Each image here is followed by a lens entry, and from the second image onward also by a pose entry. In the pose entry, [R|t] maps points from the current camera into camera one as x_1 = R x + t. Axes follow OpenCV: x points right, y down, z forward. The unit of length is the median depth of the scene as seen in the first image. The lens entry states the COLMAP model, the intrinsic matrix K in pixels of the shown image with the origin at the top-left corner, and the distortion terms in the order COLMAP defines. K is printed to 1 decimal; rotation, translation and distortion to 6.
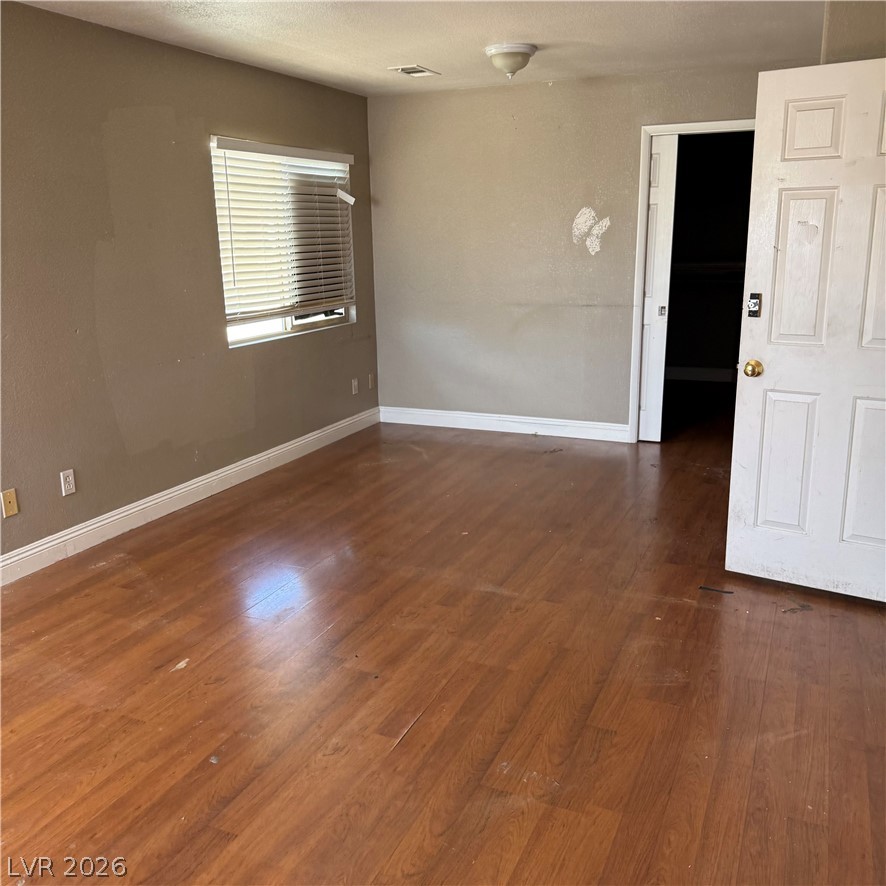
lens RADIAL K [[823.8, 0, 444.9], [0, 823.8, 441.5], [0, 0, 1]] dist [0.016906, 0.000000]
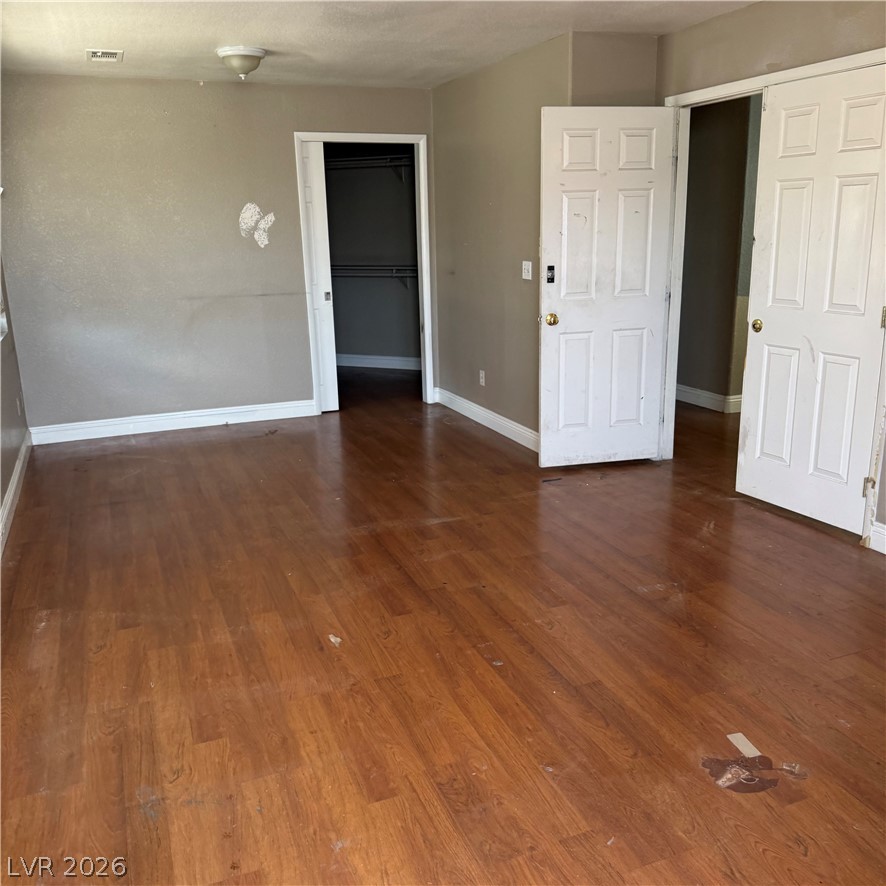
lens RADIAL K [[823.8, 0, 466.7], [0, 823.8, 442.1], [0, 0, 1]] dist [0.016906, 0.000000]
pose [[0.681345, -0.181898, 0.709001, -0.653813], [0.185691, 0.979896, 0.072951, -0.009833], [-0.708017, 0.081950, 0.701424, 0.112559]]
